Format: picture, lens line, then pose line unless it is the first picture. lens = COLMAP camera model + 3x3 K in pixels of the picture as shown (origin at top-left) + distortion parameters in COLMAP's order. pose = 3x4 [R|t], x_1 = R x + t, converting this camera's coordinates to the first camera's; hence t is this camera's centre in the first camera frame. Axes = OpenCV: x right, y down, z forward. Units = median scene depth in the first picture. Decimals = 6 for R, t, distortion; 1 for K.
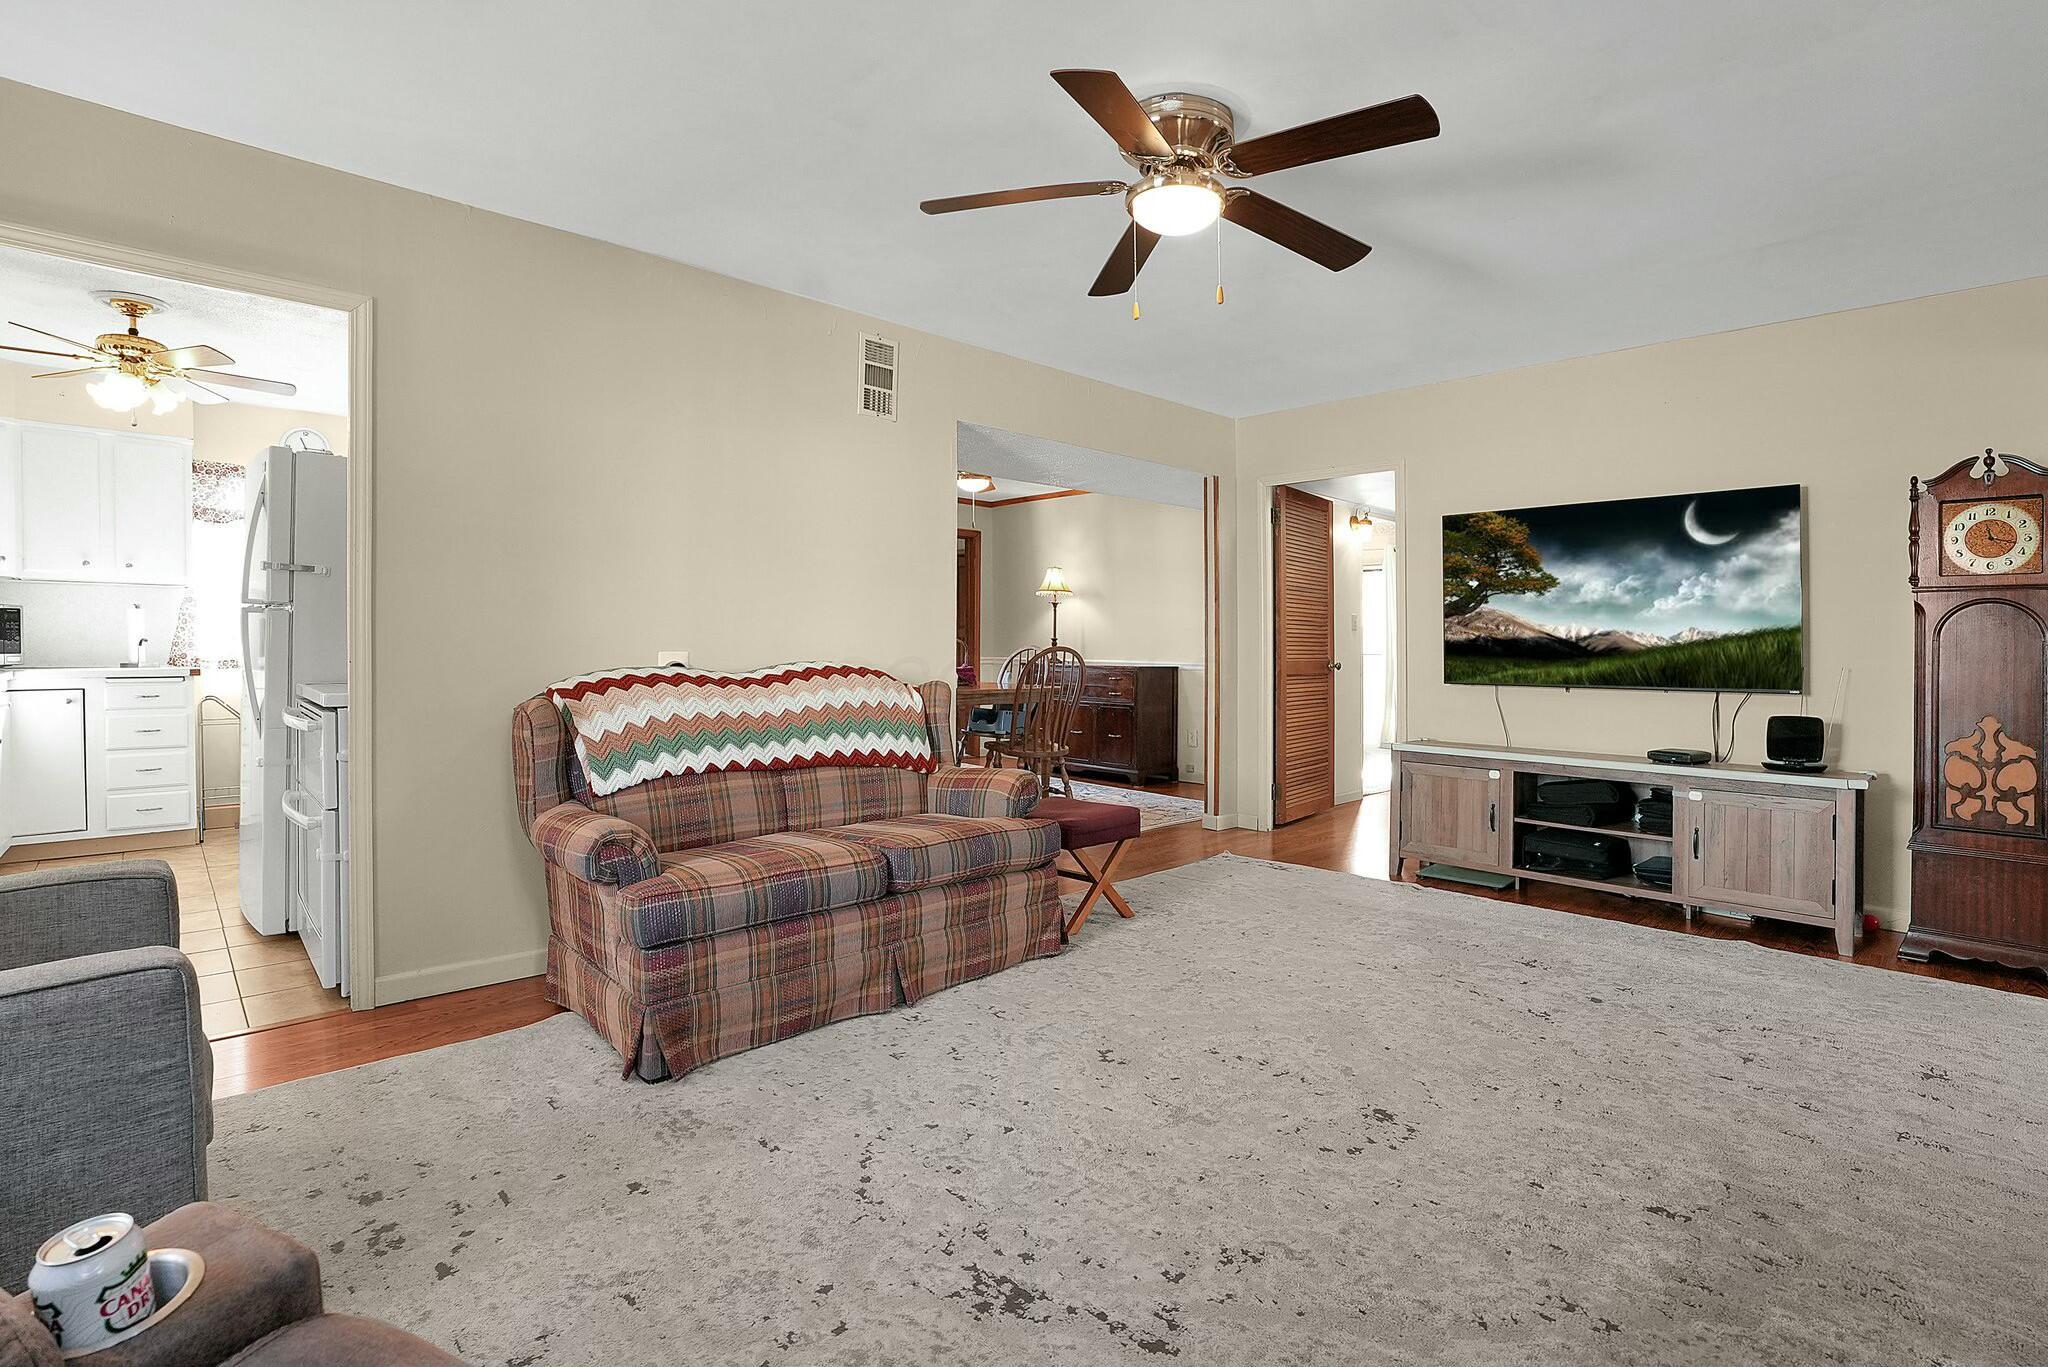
lens RADIAL K [[978.7, 0, 940.0], [0, 978.7, 645.5], [0, 0, 1]] dist [-0.009984, 0.000751]
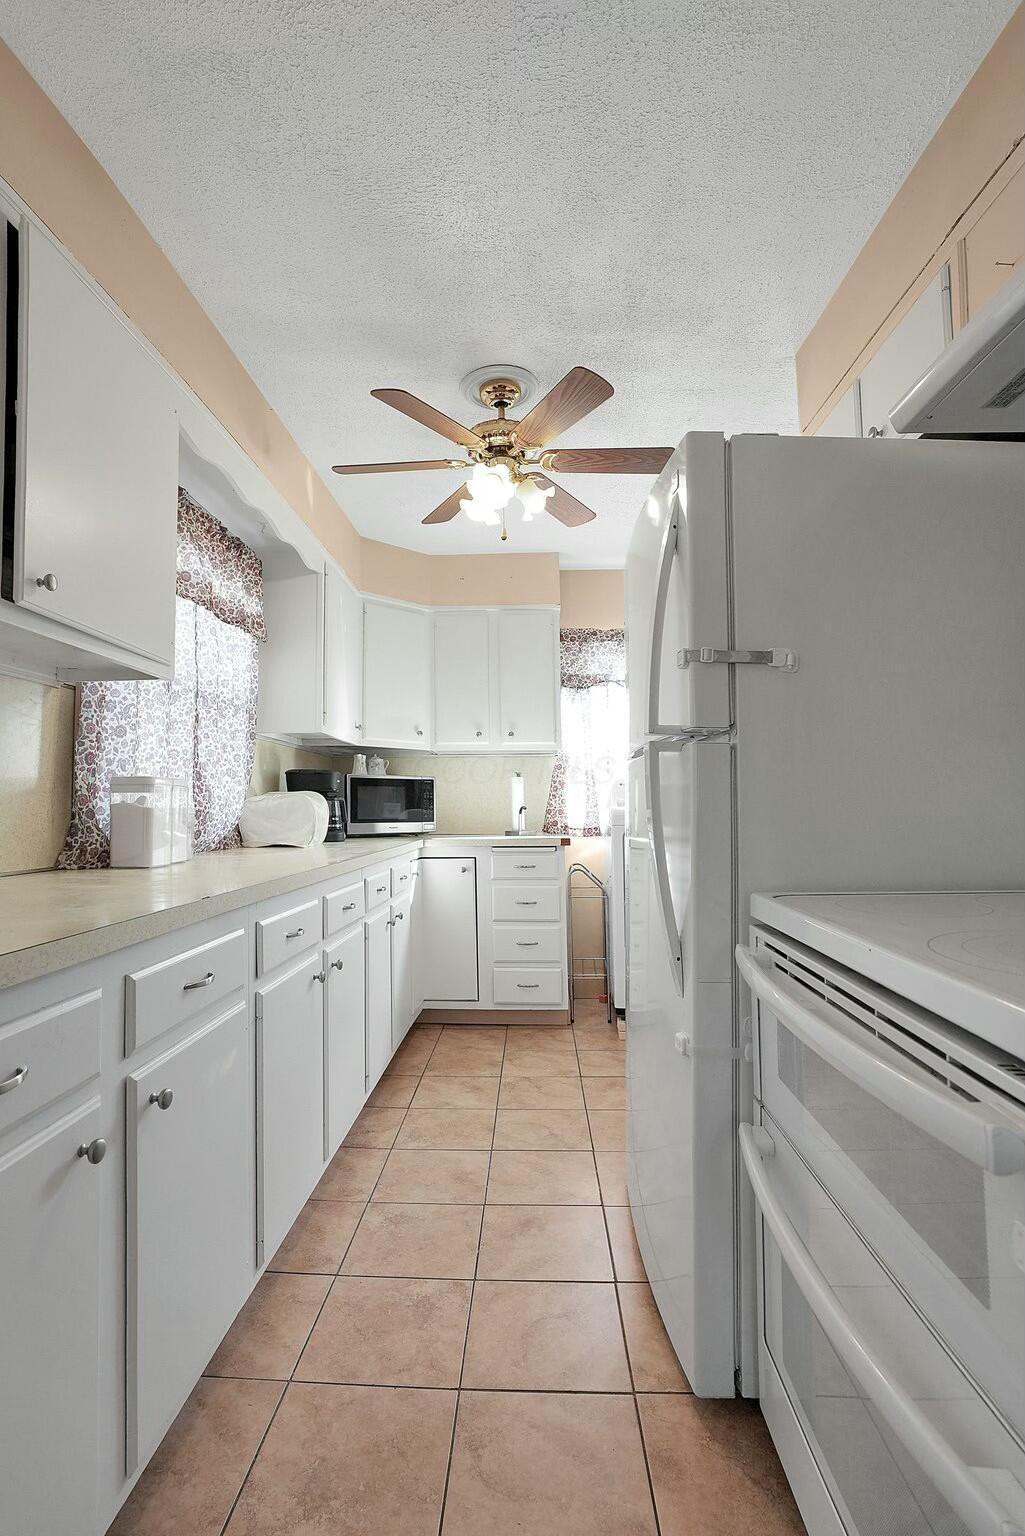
lens RADIAL K [[734.0, 0, 509.2], [0, 734.0, 770.2], [0, 0, 1]] dist [-0.009984, 0.000751]
pose [[0.752233, -0.042759, -0.657509, -0.333436], [0.007098, 0.998360, -0.056805, -0.001319], [0.658859, 0.038063, 0.751303, 0.424142]]
